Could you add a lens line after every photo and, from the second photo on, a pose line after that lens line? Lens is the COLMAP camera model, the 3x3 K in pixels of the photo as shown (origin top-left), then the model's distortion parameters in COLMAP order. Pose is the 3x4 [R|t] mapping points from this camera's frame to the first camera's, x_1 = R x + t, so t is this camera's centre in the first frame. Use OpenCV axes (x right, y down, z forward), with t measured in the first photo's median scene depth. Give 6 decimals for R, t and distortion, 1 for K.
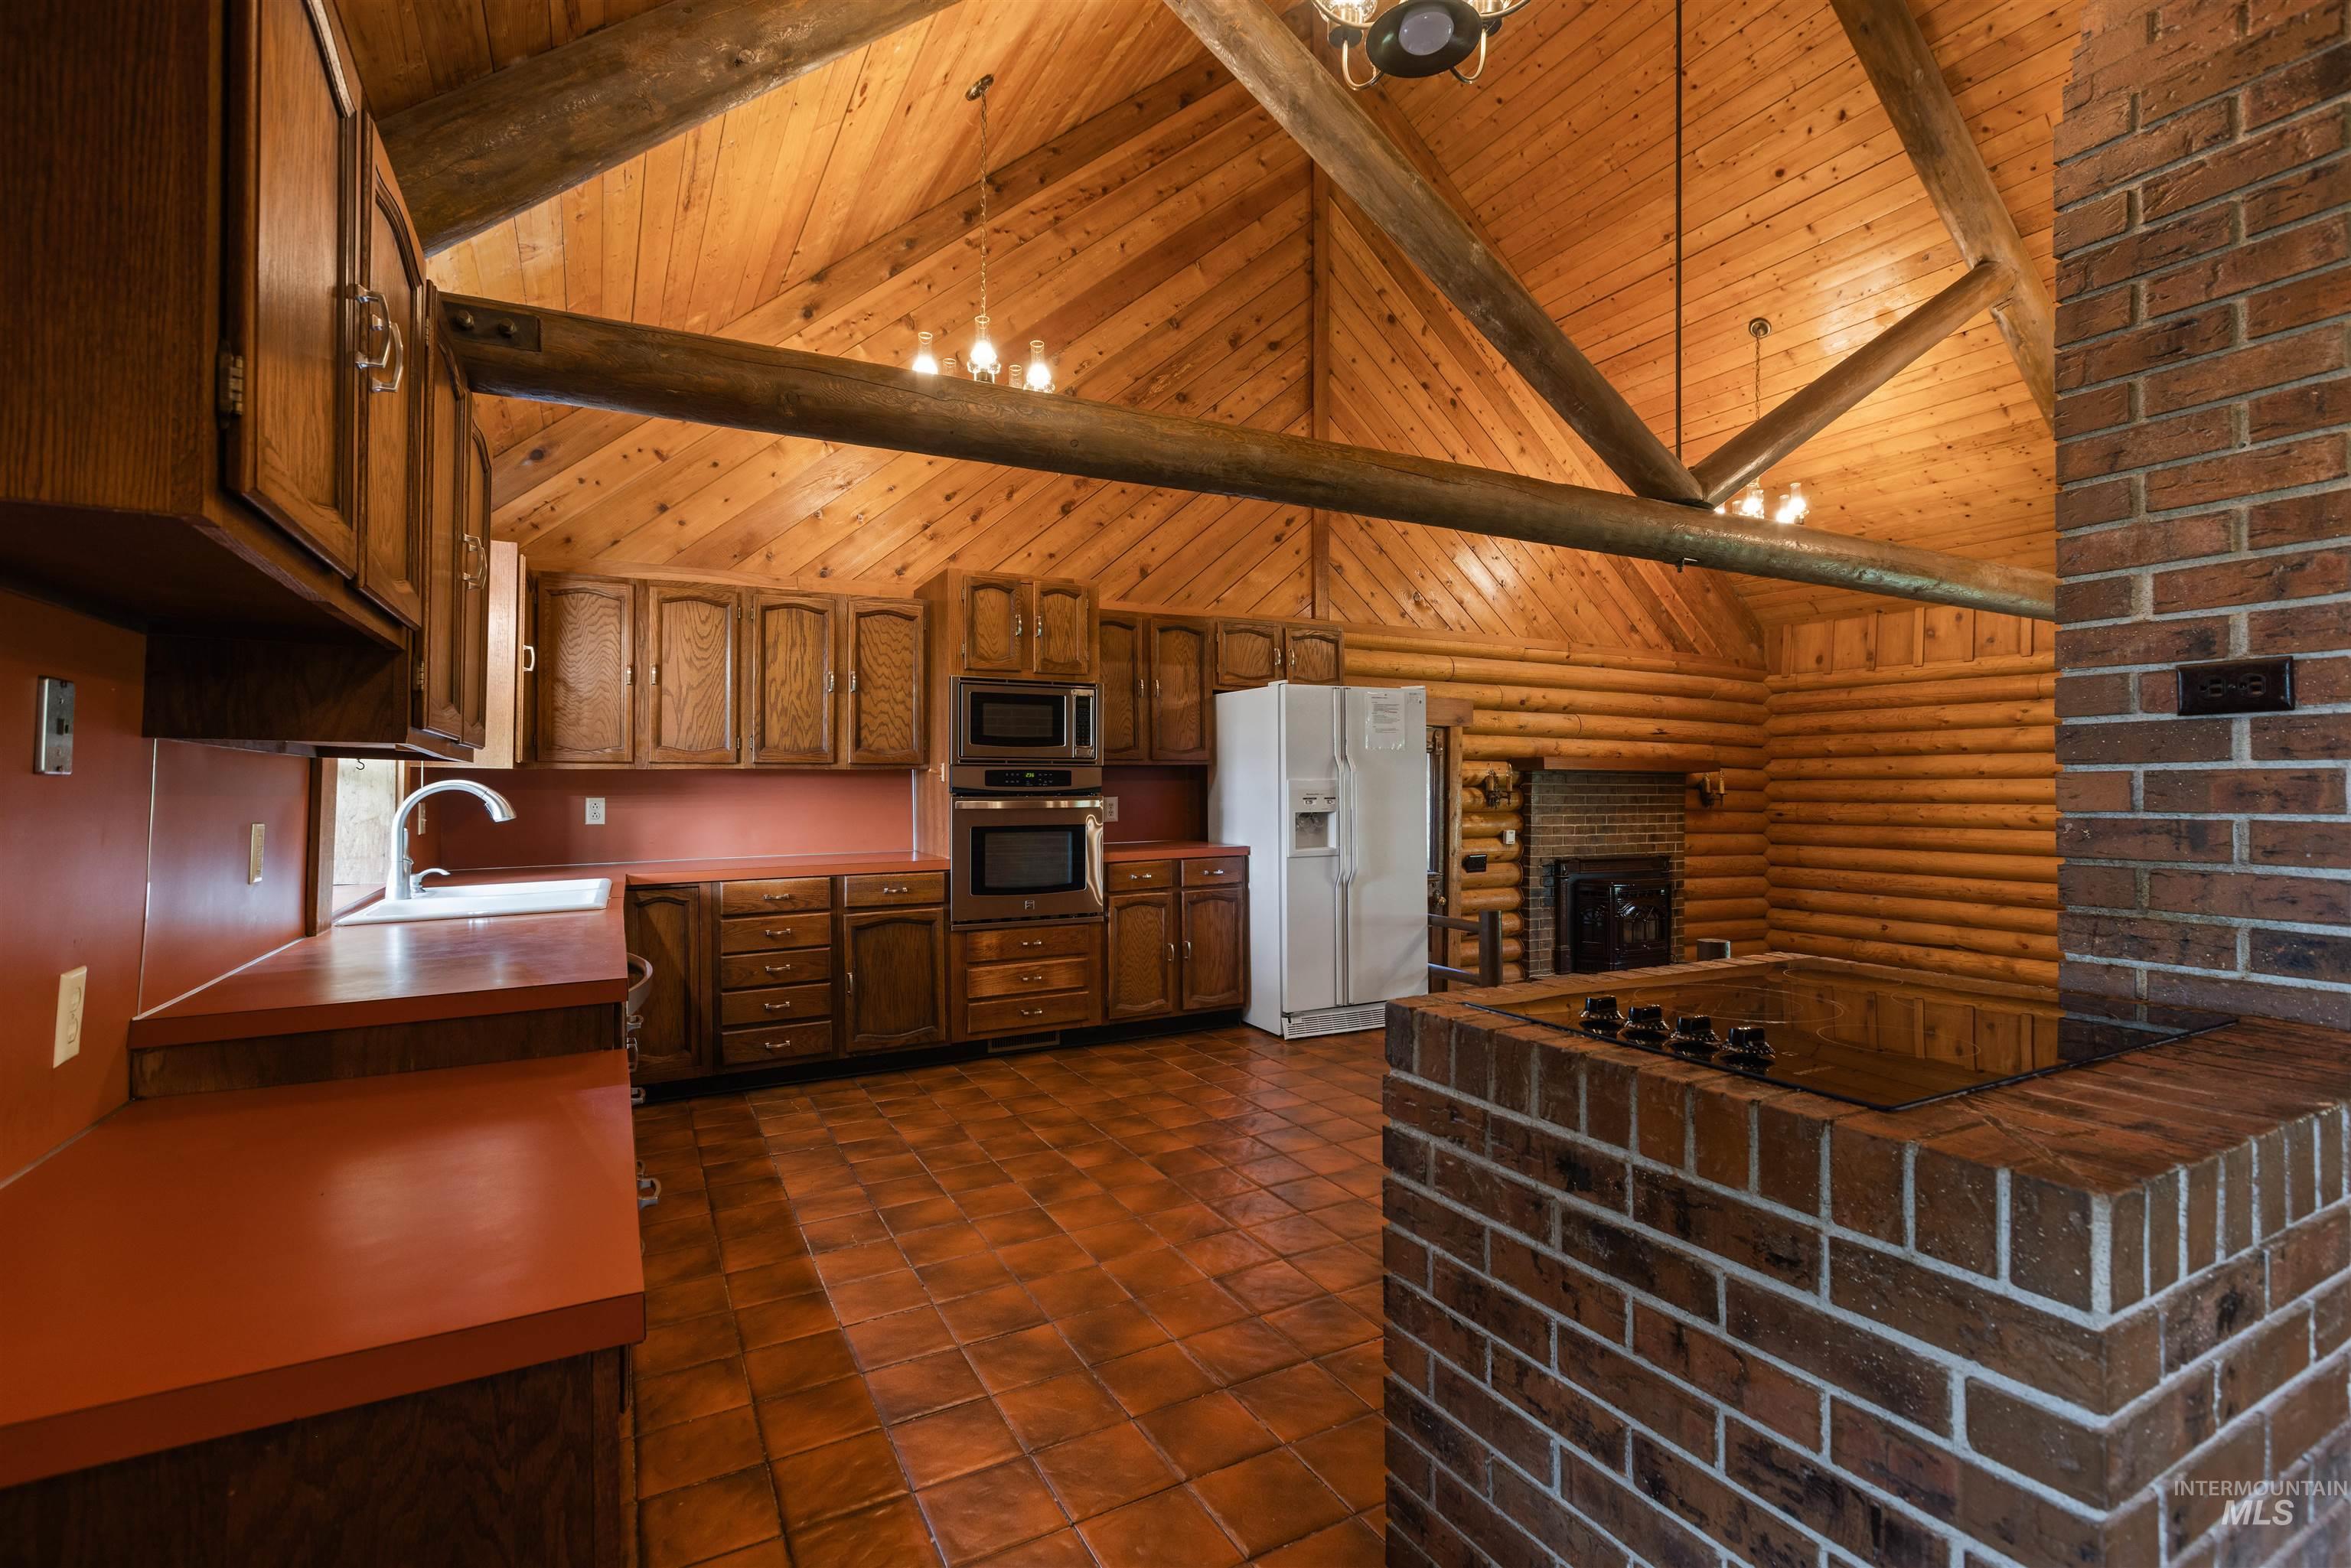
lens RADIAL K [[1164.0, 0, 1296.1], [0, 1164.0, 779.3], [0, 0, 1]] dist [-0.001032, 0.000096]
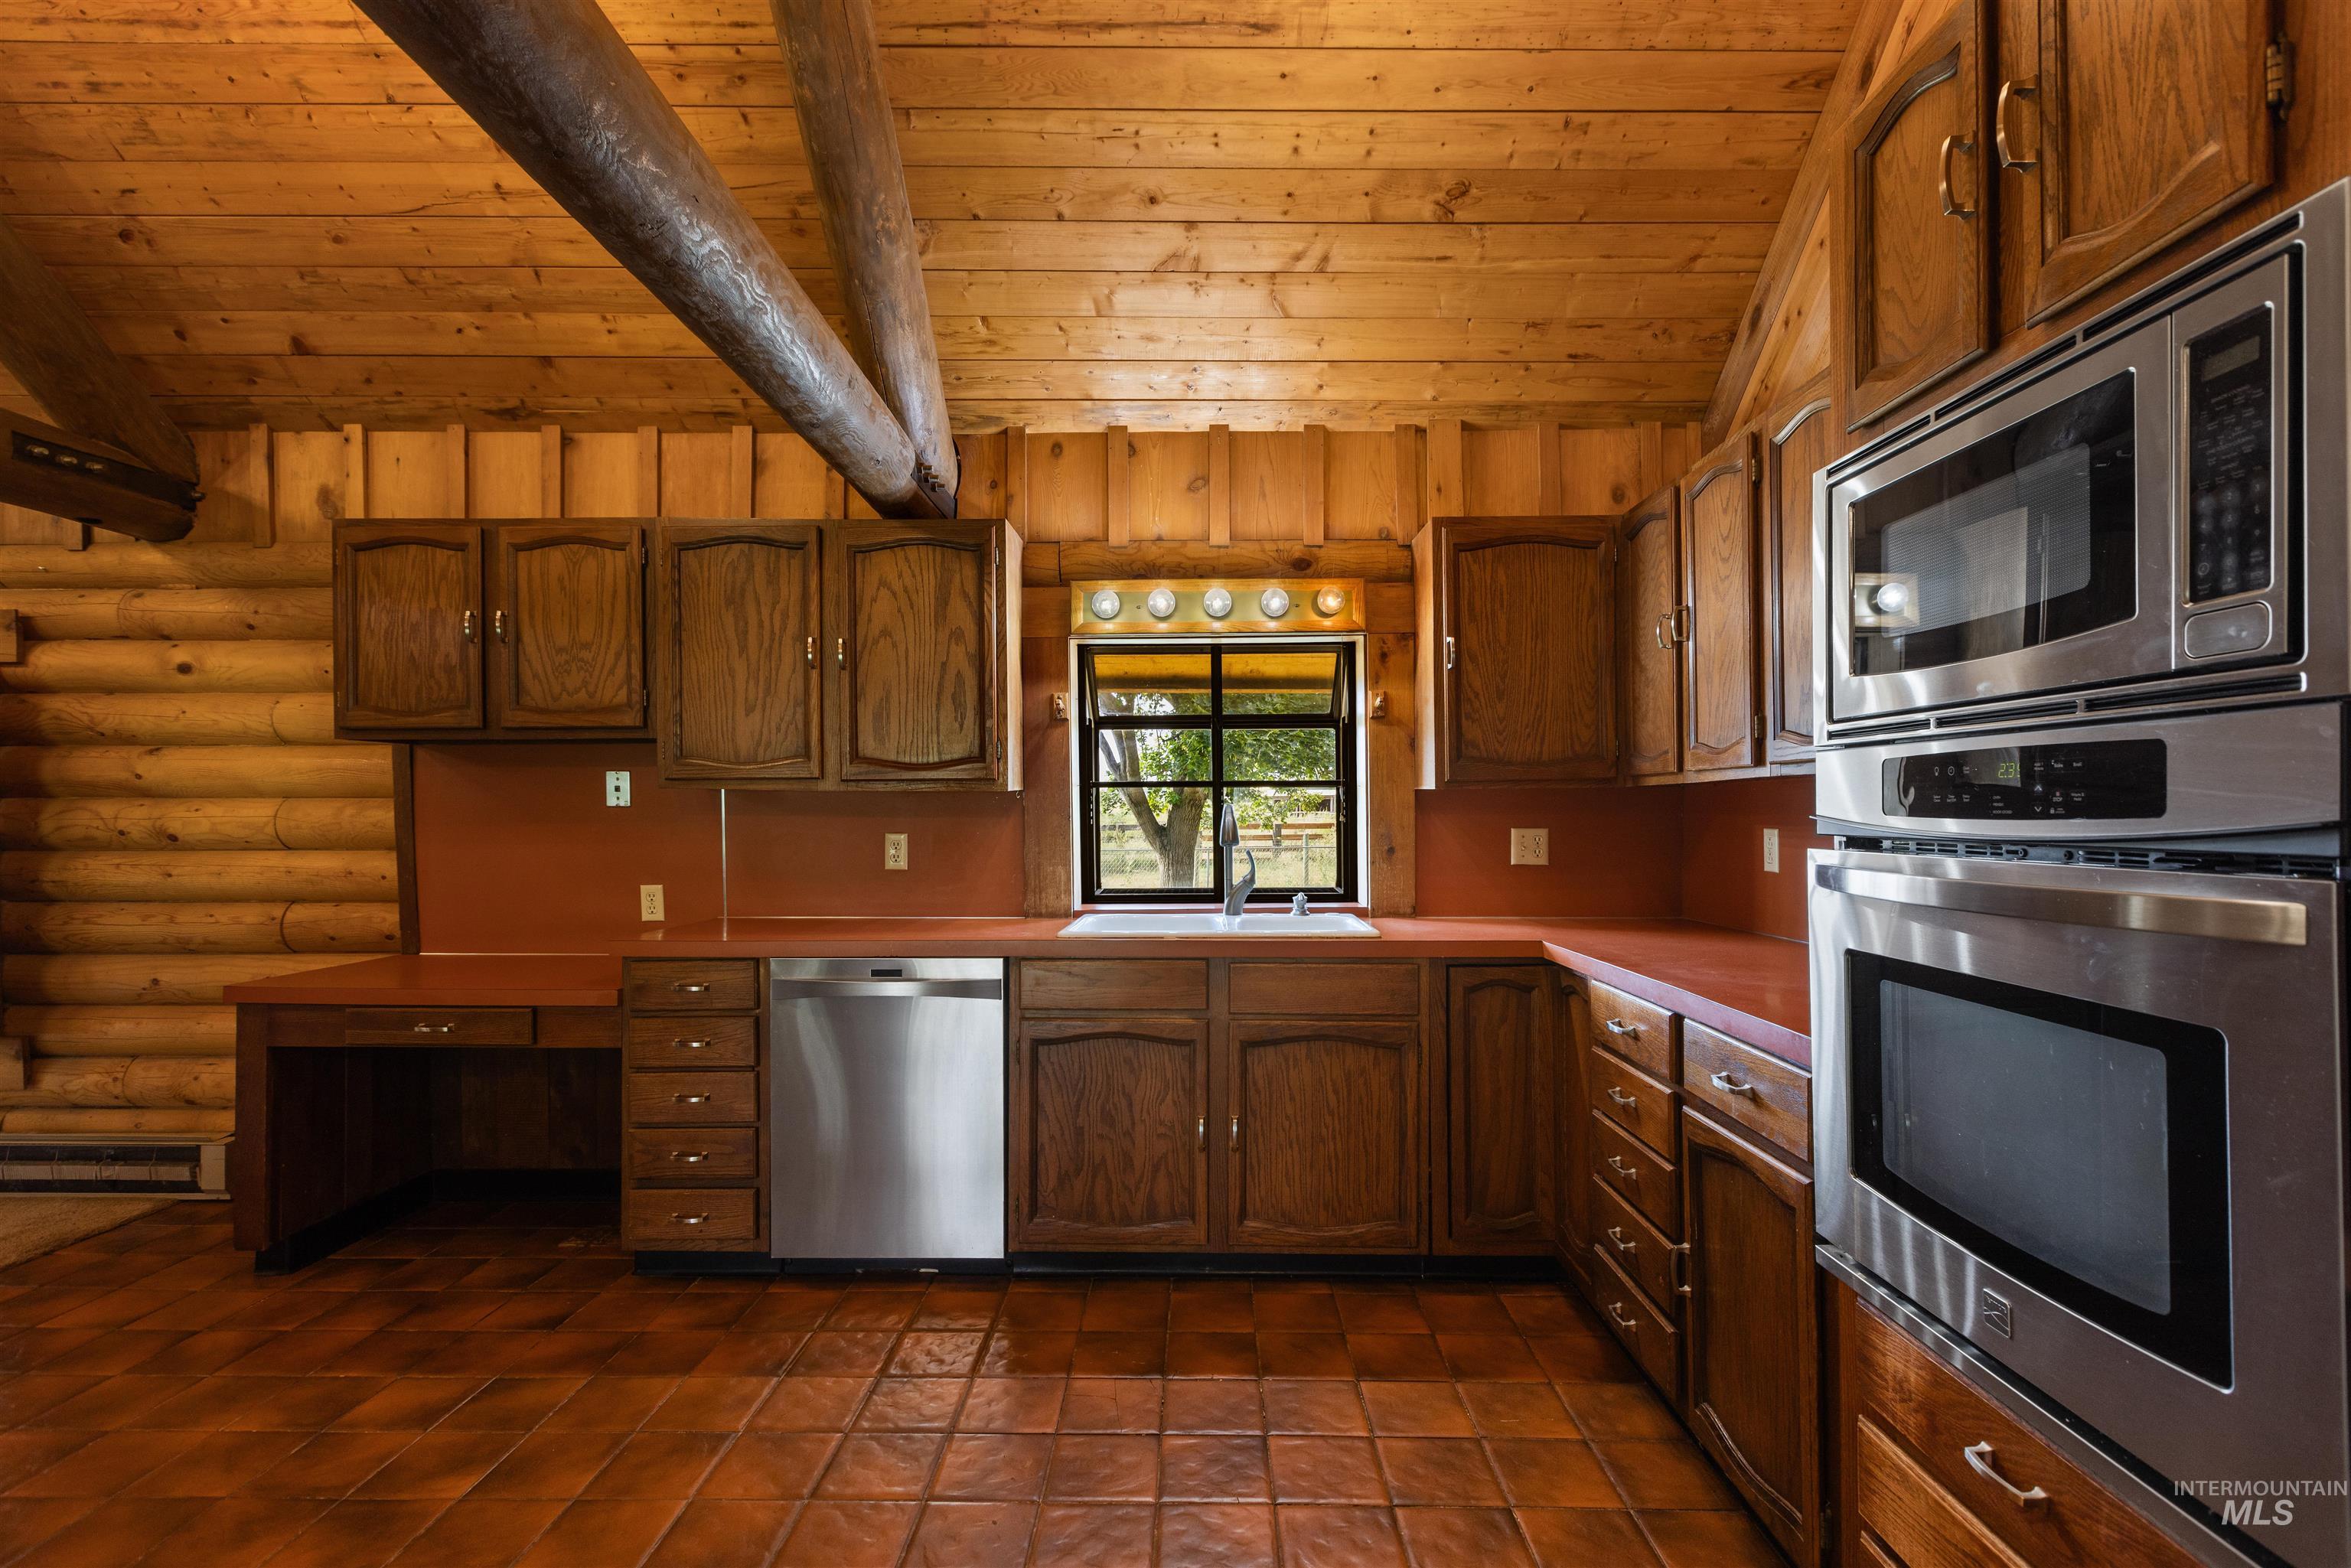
lens RADIAL K [[1067.9, 0, 1139.4], [0, 1067.9, 806.3], [0, 0, 1]] dist [-0.000017, 0.000237]
pose [[-0.592758, 0.001885, -0.805378, 0.050147], [0.006371, 0.999977, -0.002348, 0.002727], [0.805355, -0.006523, -0.592757, 0.938115]]
